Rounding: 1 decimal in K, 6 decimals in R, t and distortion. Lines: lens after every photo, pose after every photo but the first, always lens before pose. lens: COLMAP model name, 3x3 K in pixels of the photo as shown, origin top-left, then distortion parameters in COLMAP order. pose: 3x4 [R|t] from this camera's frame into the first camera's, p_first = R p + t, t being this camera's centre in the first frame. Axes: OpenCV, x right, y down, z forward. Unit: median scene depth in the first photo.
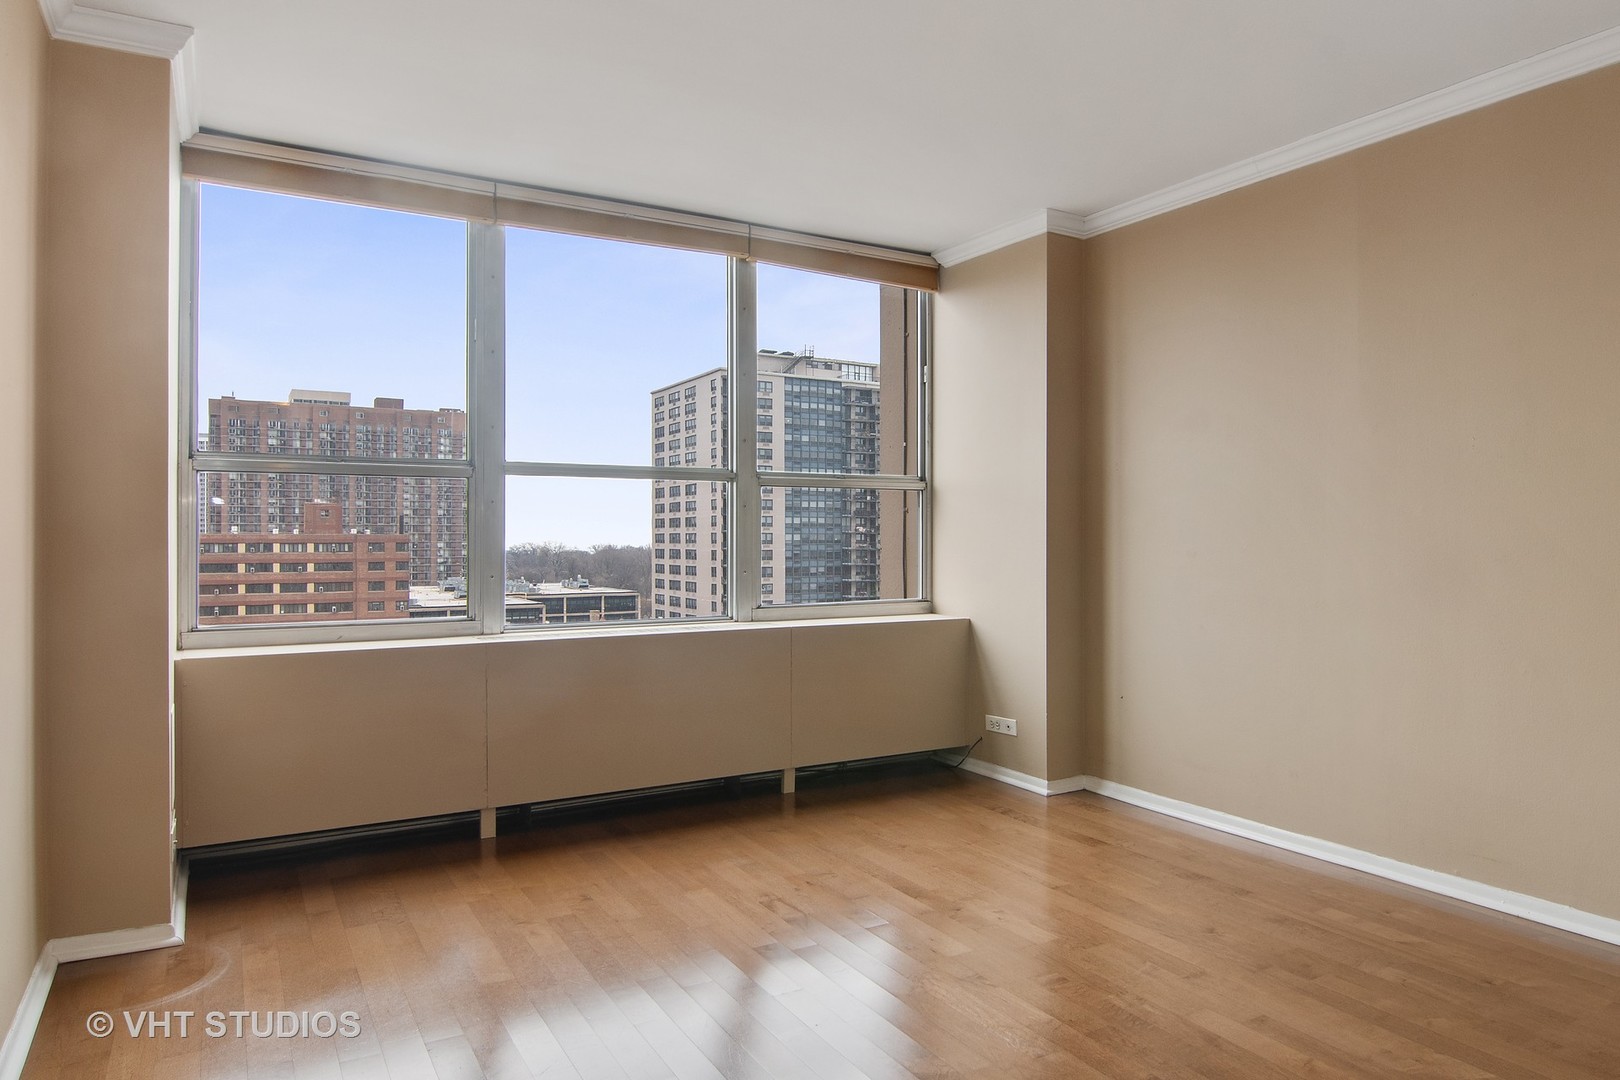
lens RADIAL K [[1017.7, 0, 810.0], [0, 1017.7, 540.0], [0, 0, 1]] dist [0.001735, -0.000080]
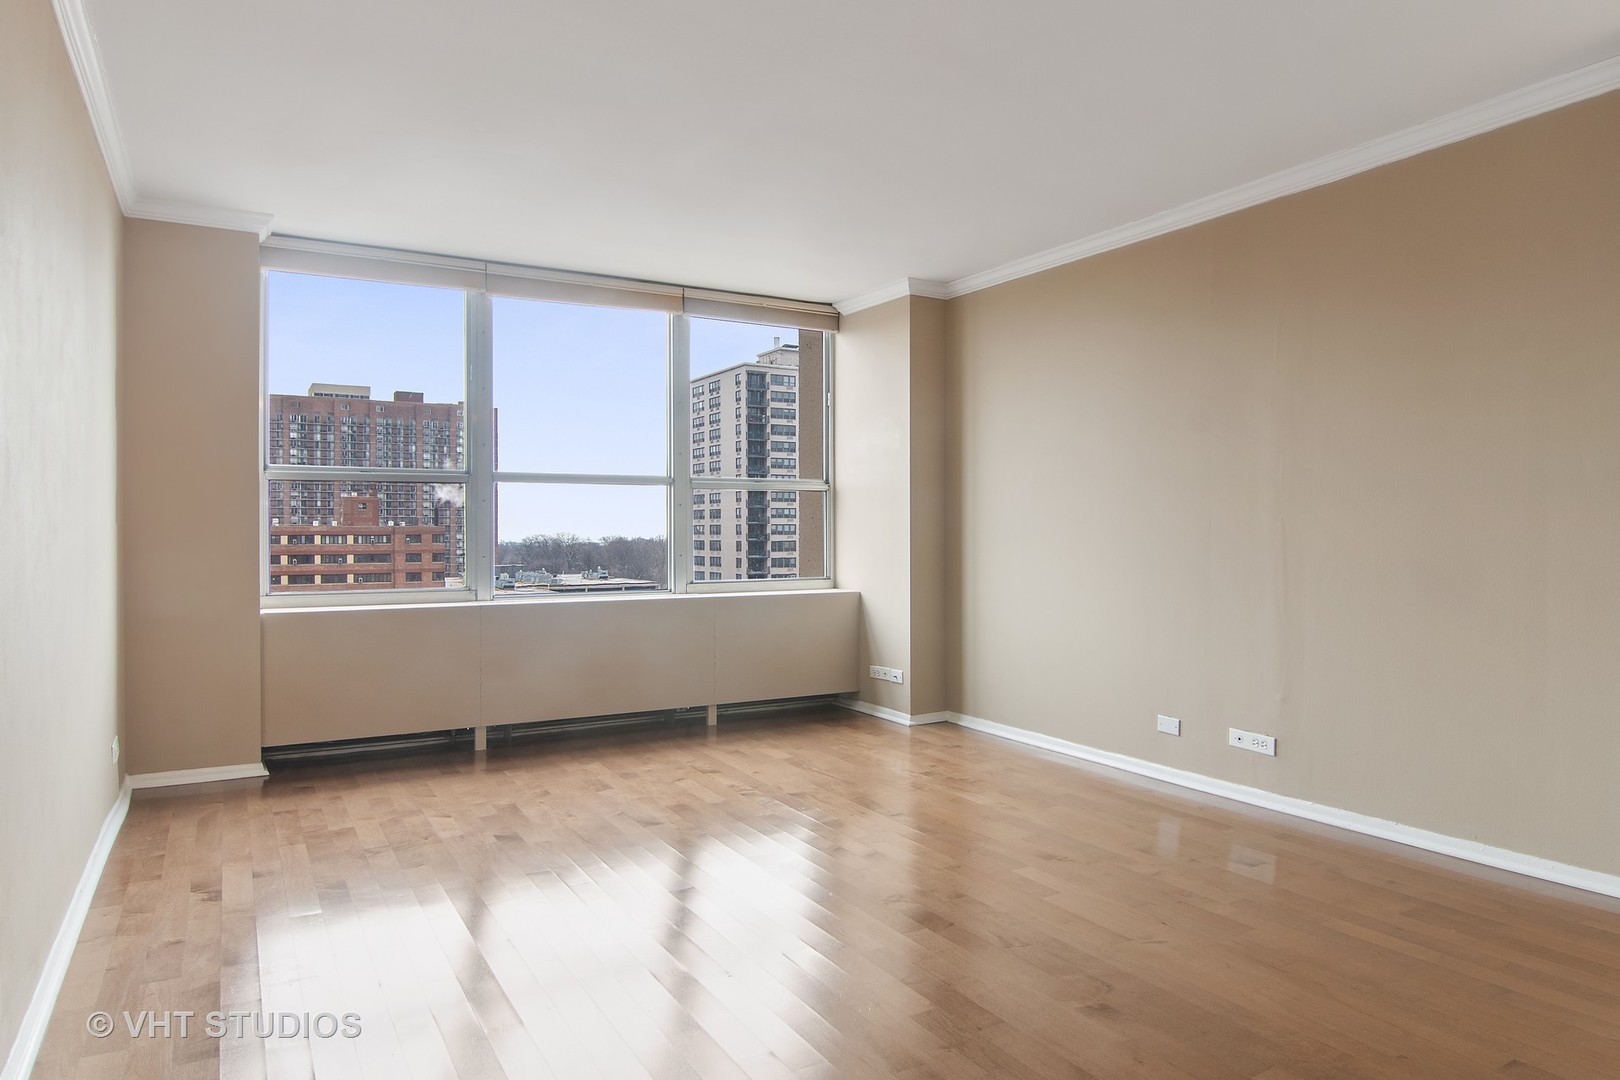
lens RADIAL K [[1027.5, 0, 810.0], [0, 1027.5, 540.0], [0, 0, 1]] dist [0.000889, 0.000455]
pose [[0.999379, -0.001212, -0.035222, 0.133697], [0.001510, 0.999963, 0.008420, 0.001343], [0.035211, -0.008468, 0.999344, -0.275708]]
